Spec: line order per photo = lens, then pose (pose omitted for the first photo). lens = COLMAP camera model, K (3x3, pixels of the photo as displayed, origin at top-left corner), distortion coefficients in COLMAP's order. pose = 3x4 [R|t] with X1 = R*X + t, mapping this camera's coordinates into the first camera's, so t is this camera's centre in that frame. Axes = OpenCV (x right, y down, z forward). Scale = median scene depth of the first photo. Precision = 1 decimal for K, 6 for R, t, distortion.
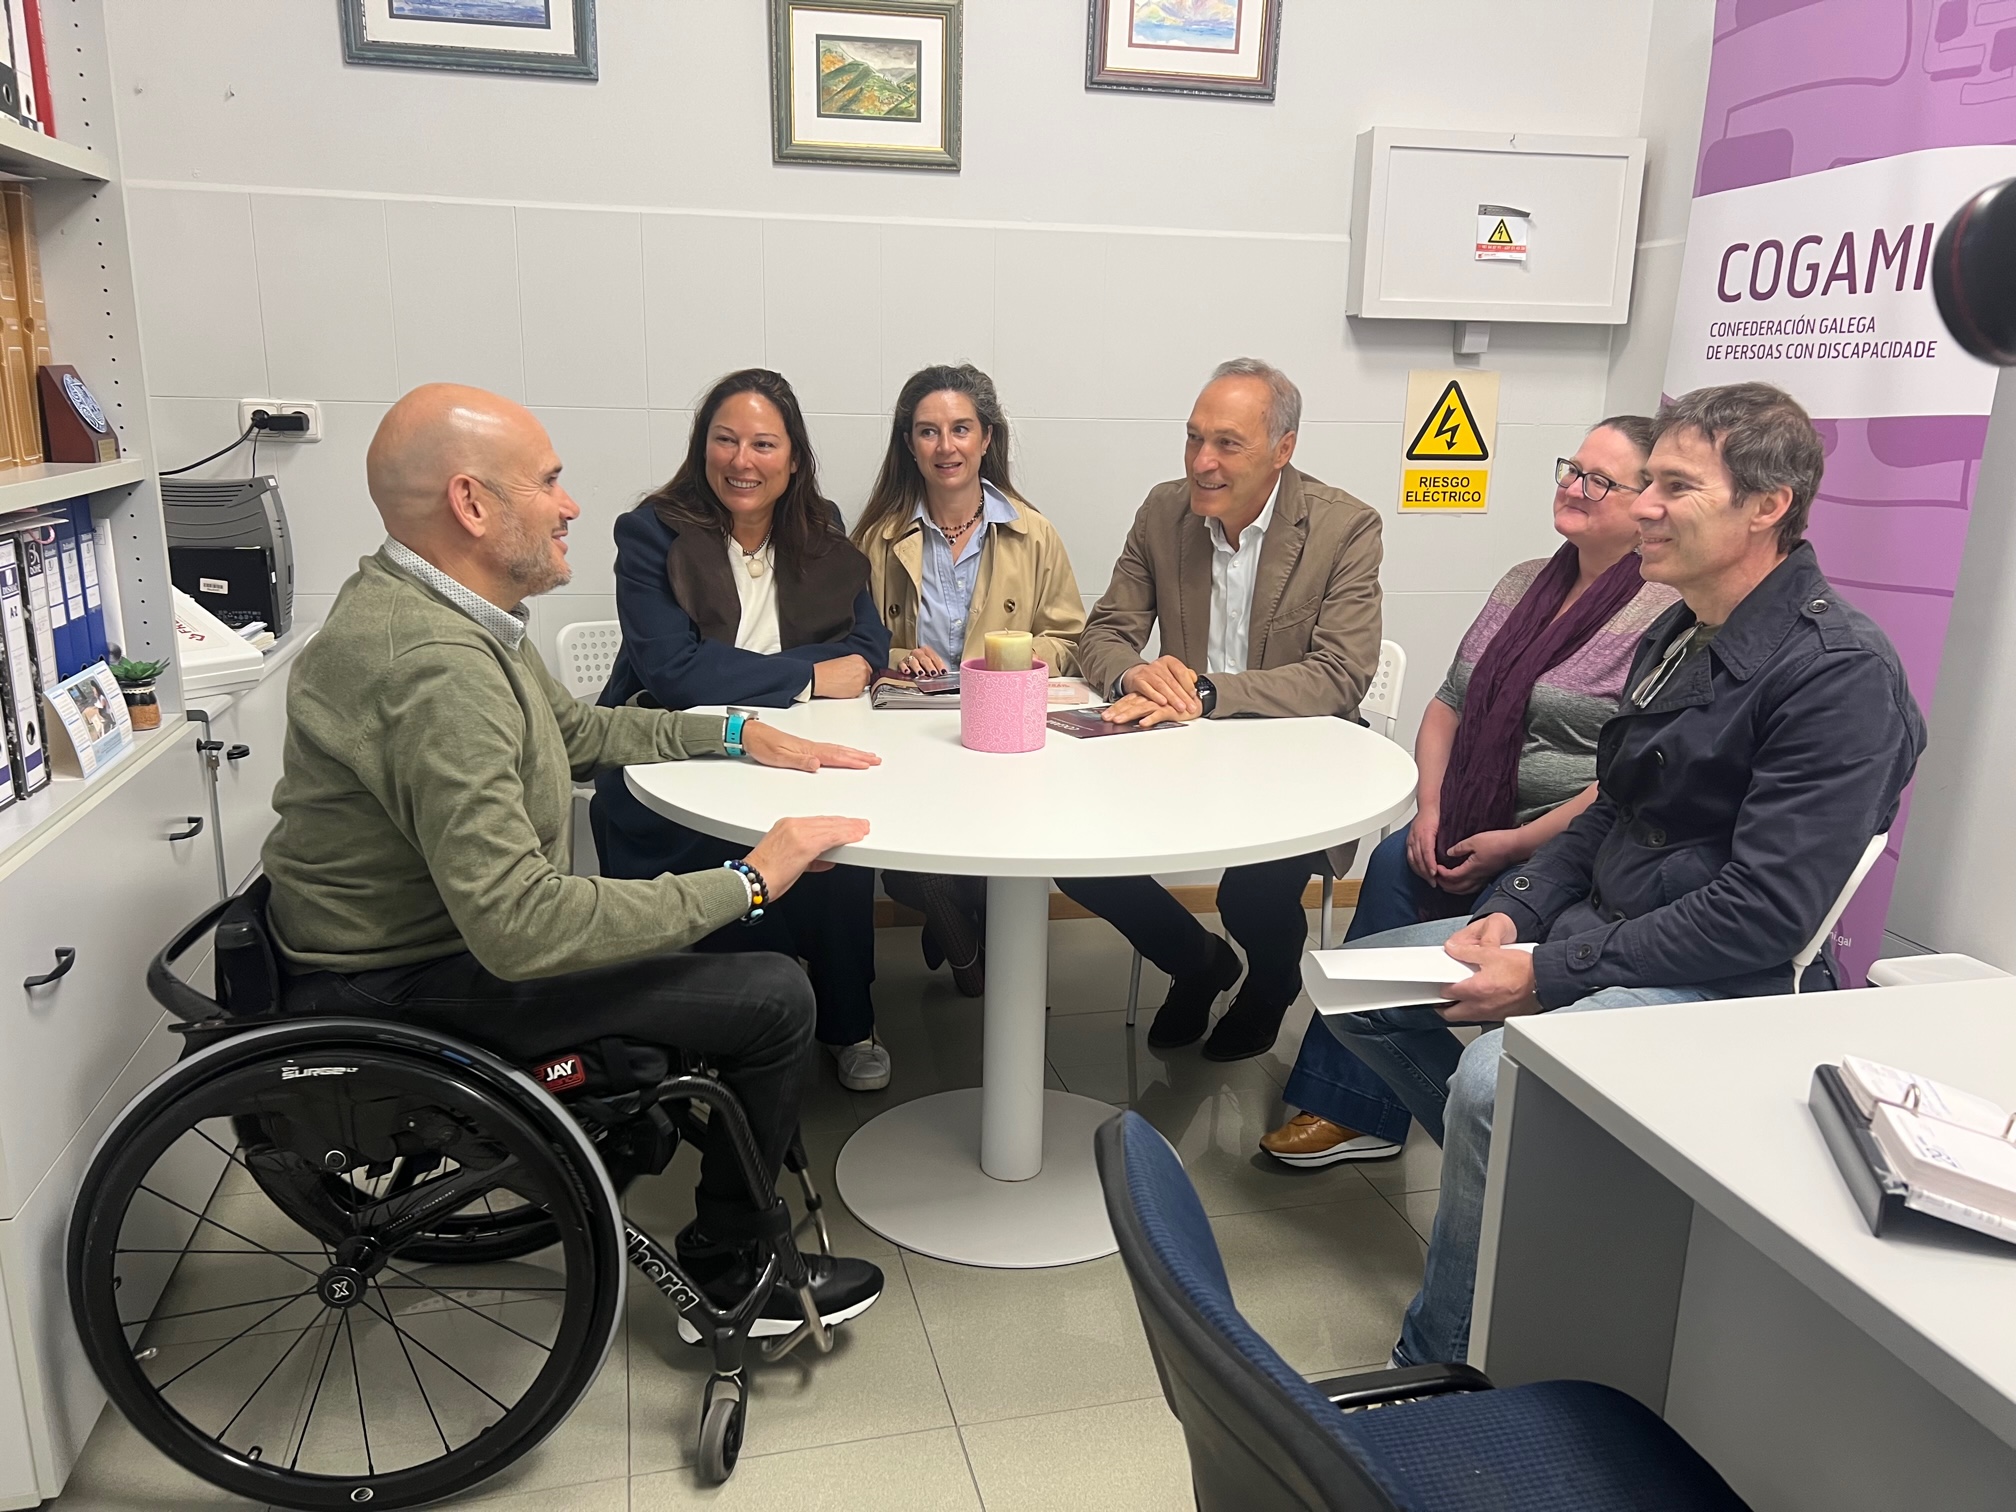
lens RADIAL K [[1558.6, 0, 1017.4], [0, 1558.6, 774.5], [0, 0, 1]] dist [0.045541, -0.020293]
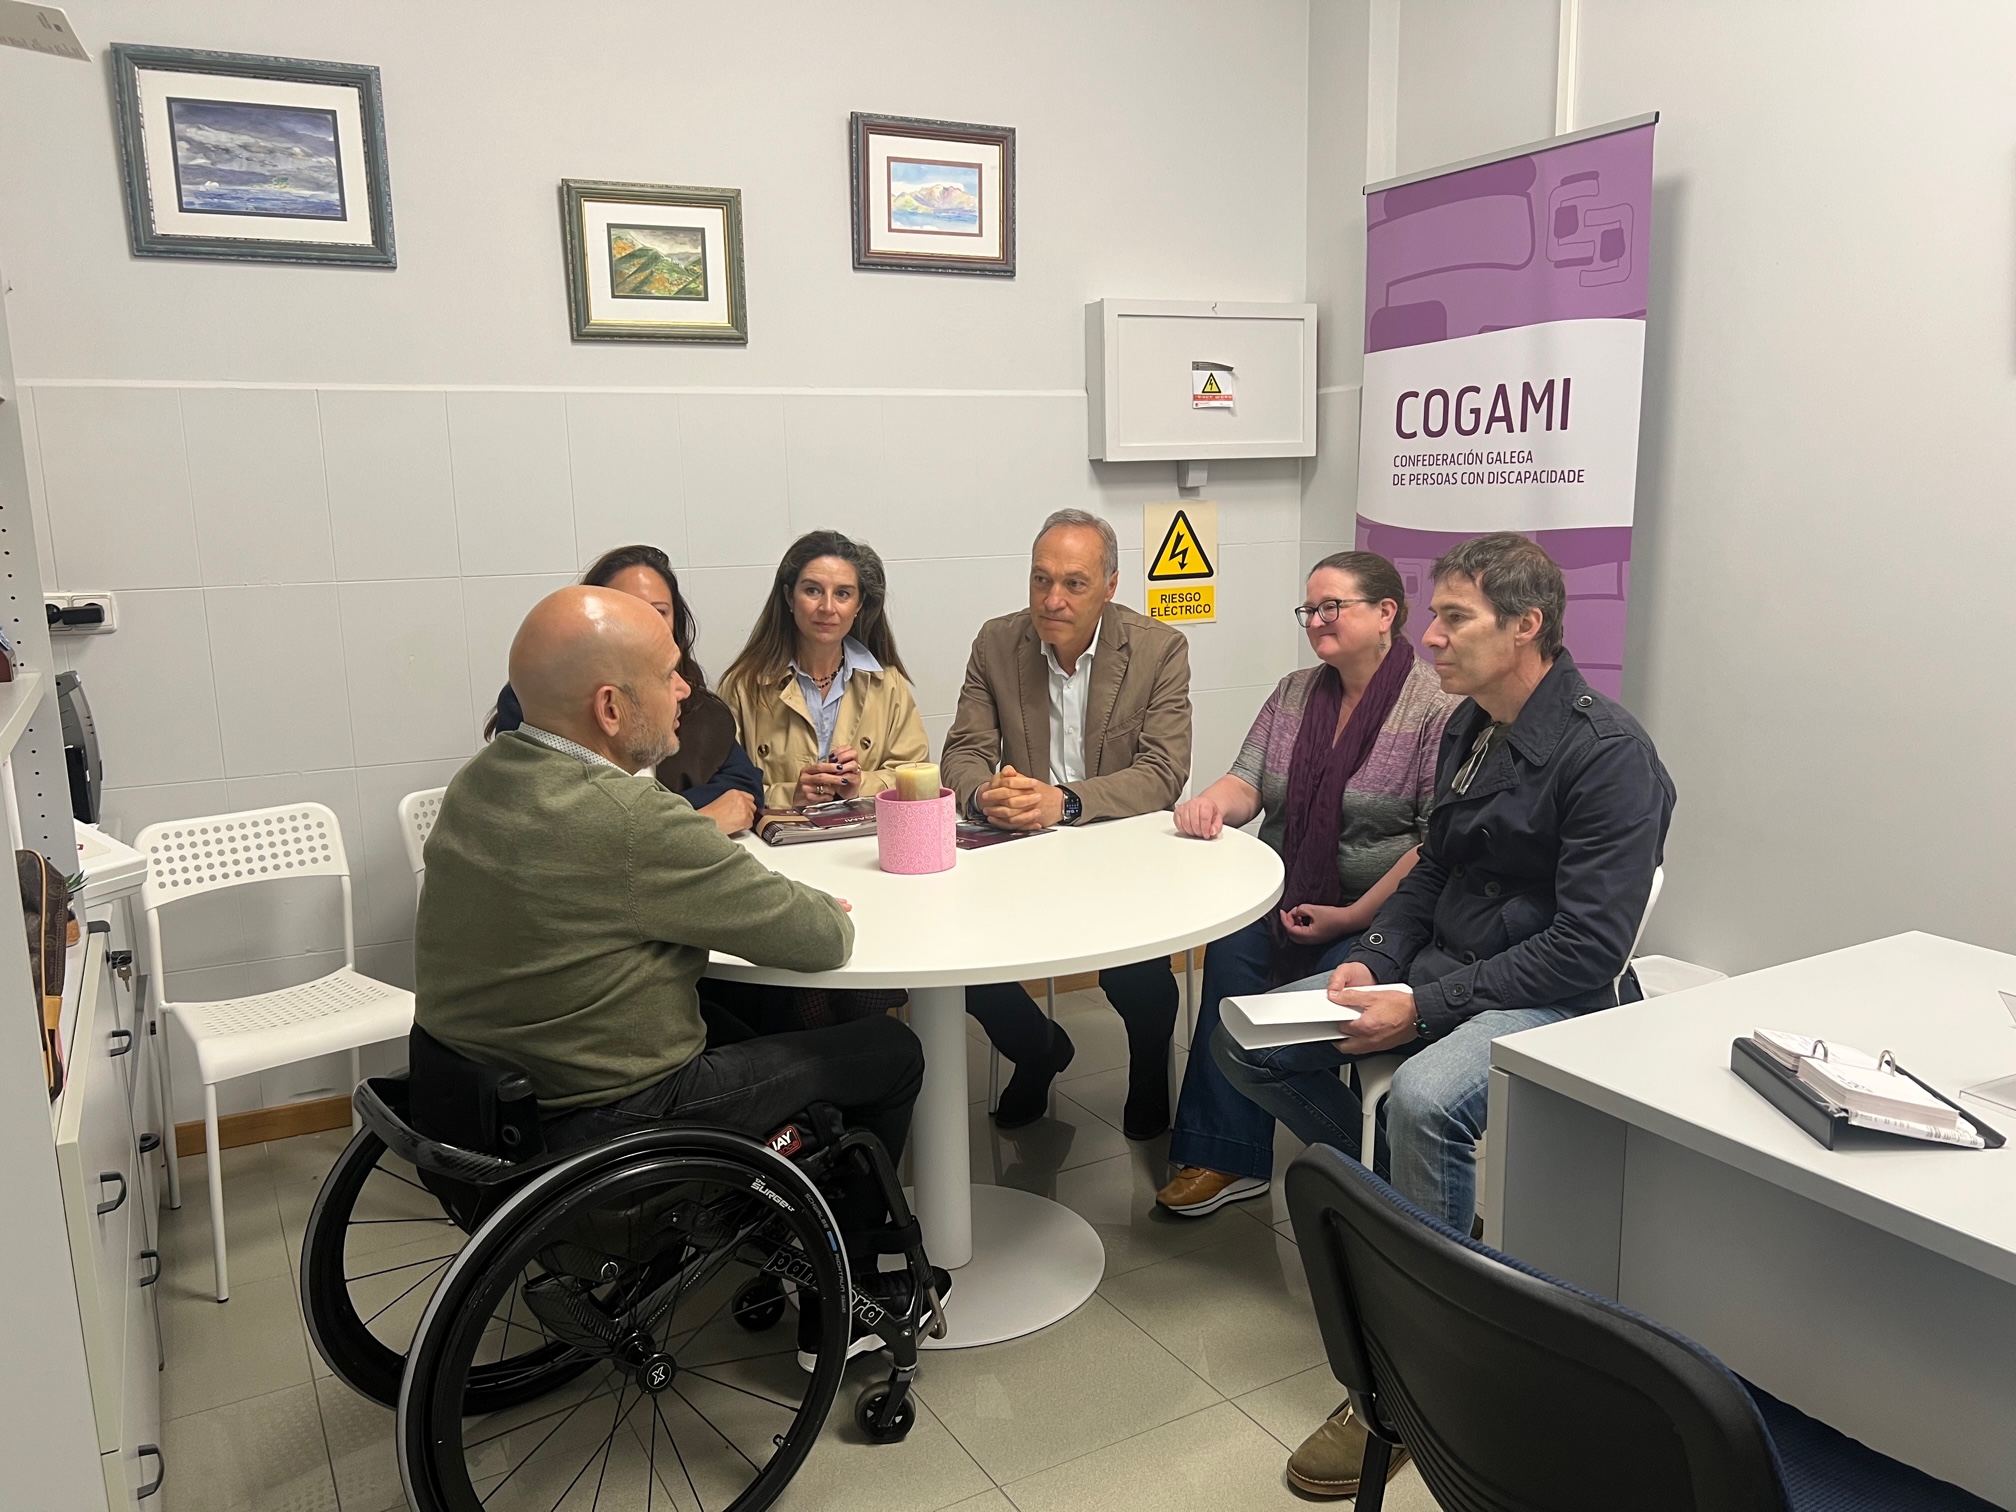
lens RADIAL K [[1558.6, 0, 1017.4], [0, 1558.6, 774.5], [0, 0, 1]] dist [0.045541, -0.020293]
pose [[0.965702, -0.089726, 0.243658, -0.155615], [0.106316, 0.992766, -0.055786, -0.011373], [-0.236890, 0.079778, 0.968256, -0.067398]]
